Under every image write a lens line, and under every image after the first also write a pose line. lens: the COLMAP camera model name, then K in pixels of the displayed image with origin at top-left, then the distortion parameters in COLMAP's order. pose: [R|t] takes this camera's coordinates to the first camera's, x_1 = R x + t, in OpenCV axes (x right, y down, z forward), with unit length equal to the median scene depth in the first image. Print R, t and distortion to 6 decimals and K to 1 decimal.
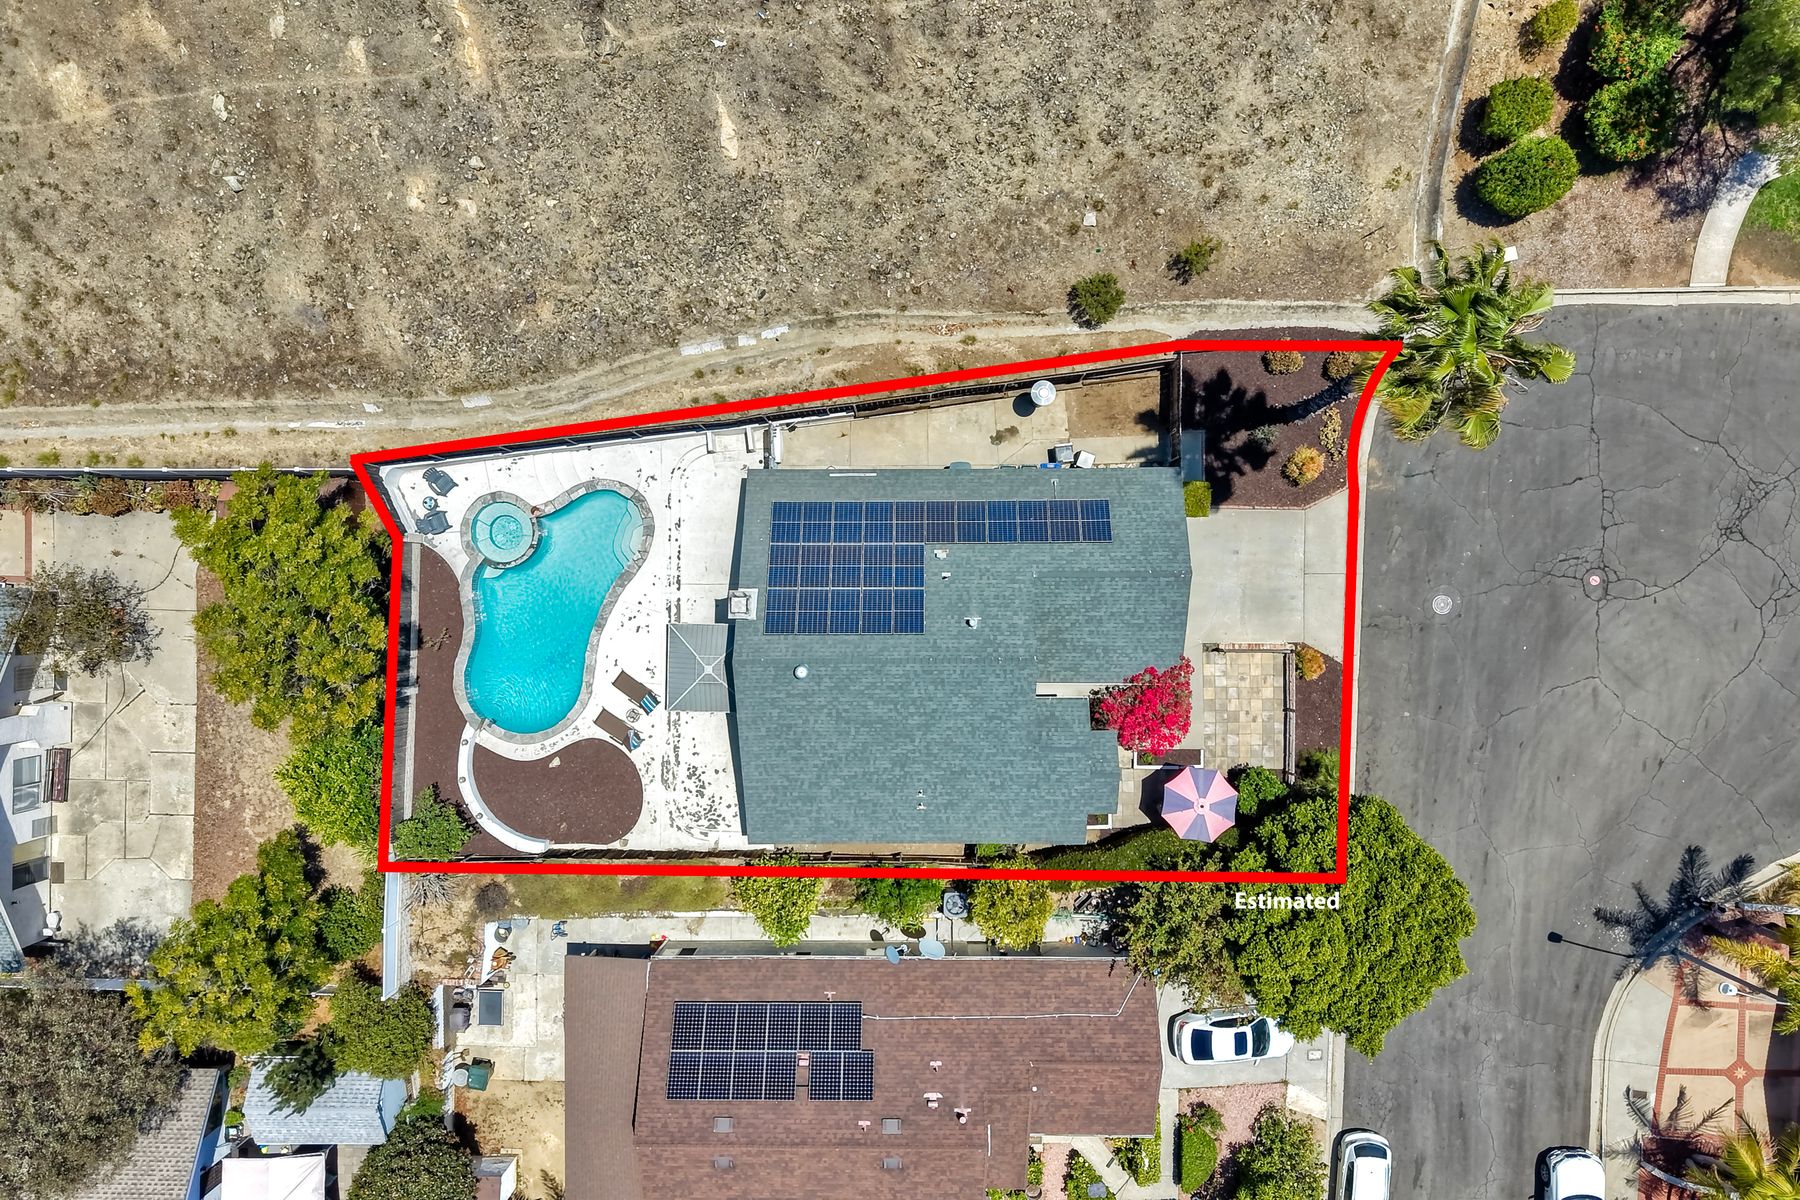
lens RADIAL K [[1395.4, 0, 909.4], [0, 1395.4, 599.7], [0, 0, 1]] dist [0.053631, -0.055165]
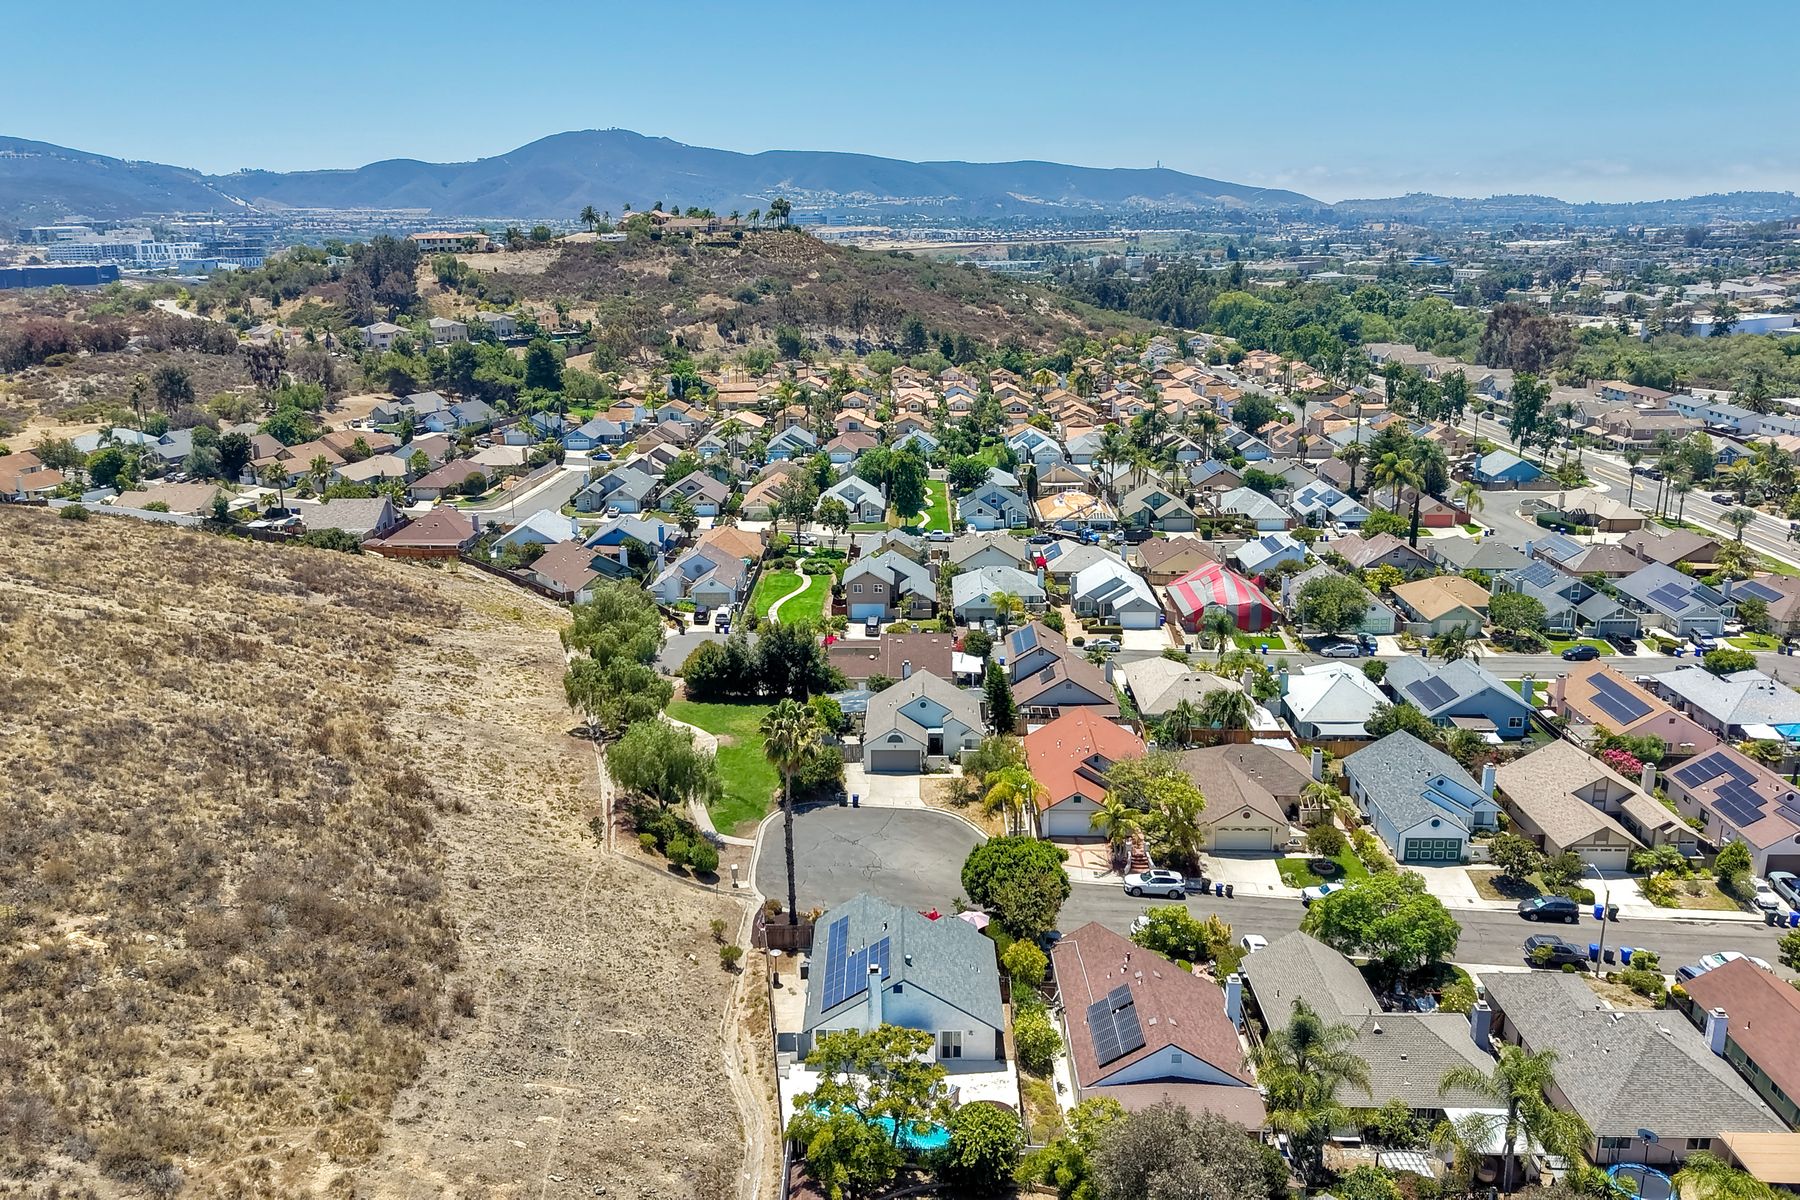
lens RADIAL K [[1404.6, 0, 857.5], [0, 1404.6, 598.4], [0, 0, 1]] dist [0.102359, -0.217804]
pose [[0.029374, -0.246949, 0.968583, -1.739583], [0.999490, -0.004876, -0.031554, 0.039820], [0.012515, 0.969016, 0.246680, -0.020310]]
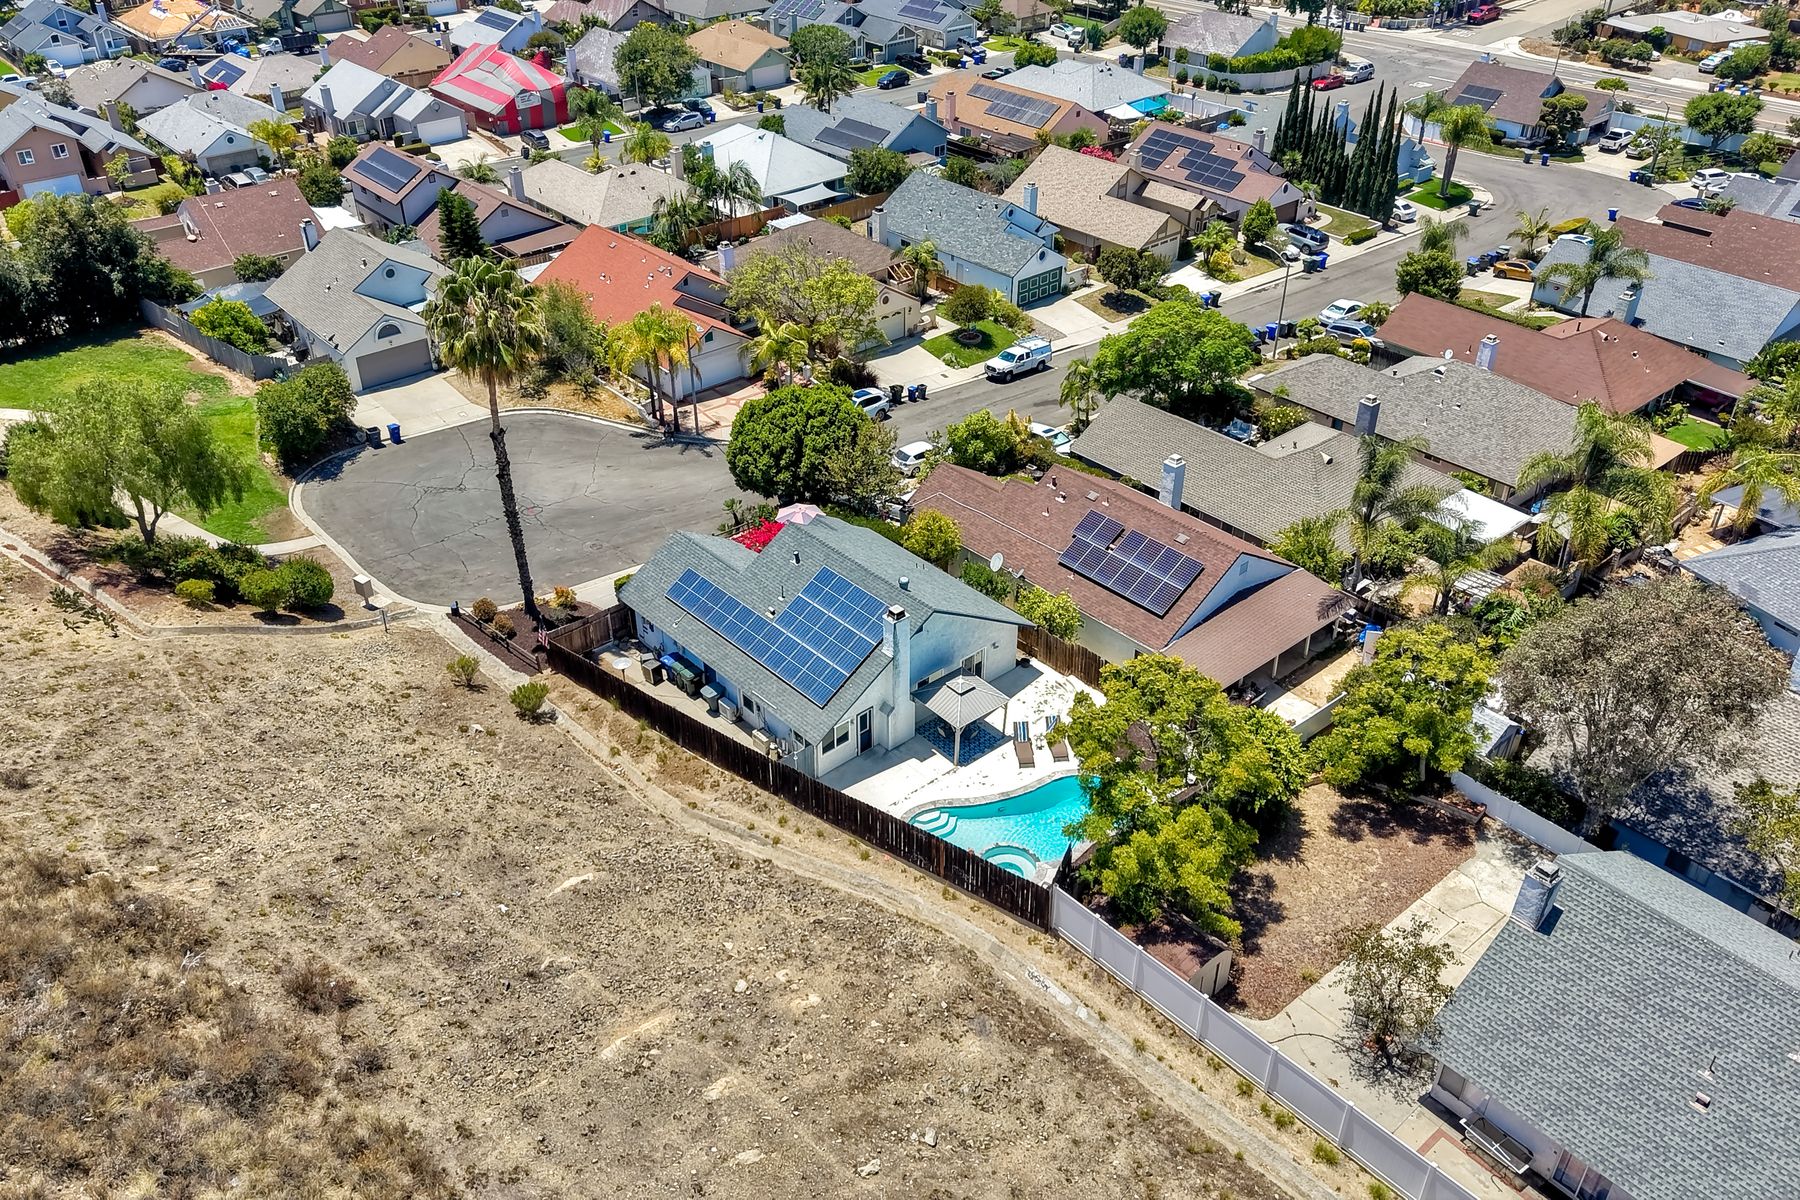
lens RADIAL K [[1423.1, 0, 857.1], [0, 1423.1, 599.5], [0, 0, 1]] dist [0.065898, -0.079008]
pose [[-0.645749, -0.397236, 0.652083, -0.839423], [0.763186, -0.362154, 0.535155, -0.638360], [0.023572, 0.843237, 0.537025, 0.250812]]
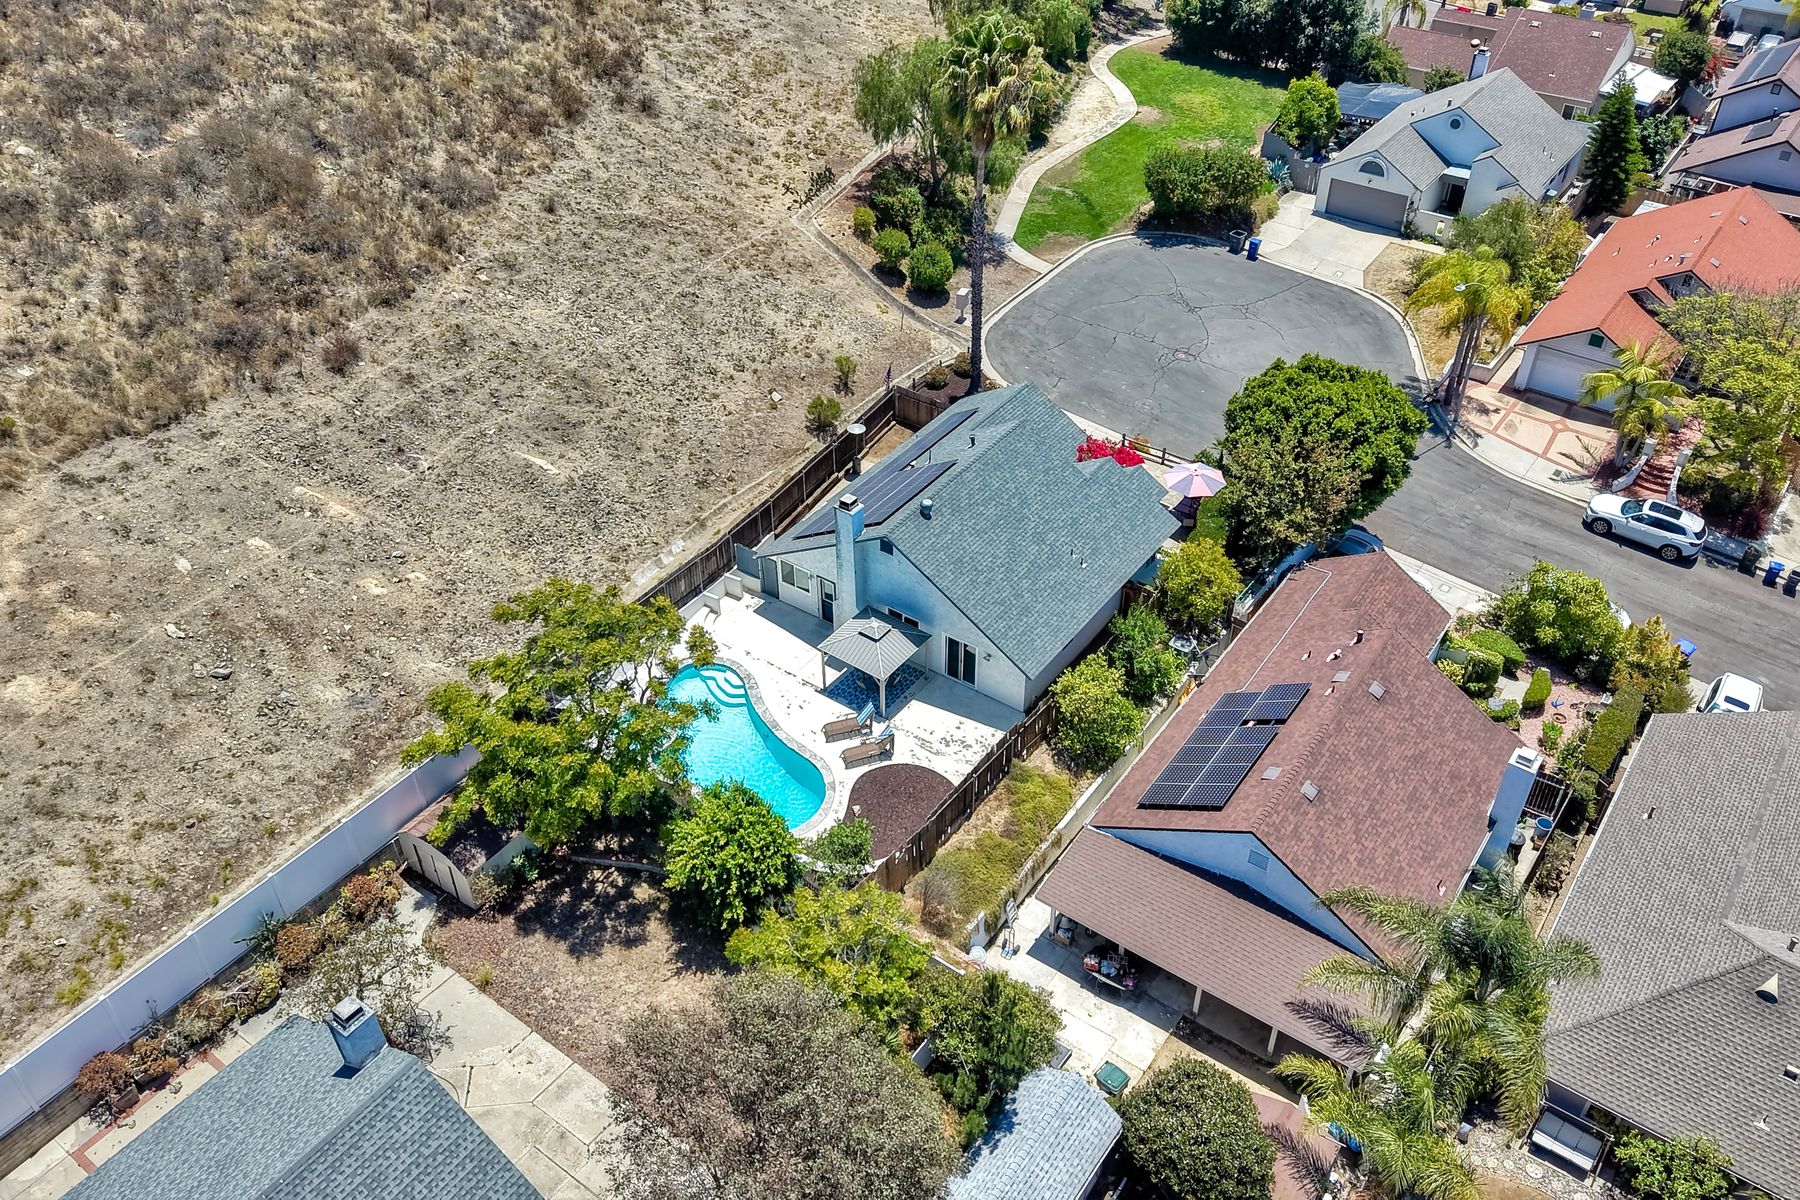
lens RADIAL K [[1395.4, 0, 909.4], [0, 1395.4, 599.7], [0, 0, 1]] dist [0.053631, -0.055165]
pose [[0.577220, -0.501199, 0.644683, -0.781950], [0.816546, 0.362342, -0.449402, 0.527284], [-0.008356, 0.785817, 0.618403, 0.302734]]
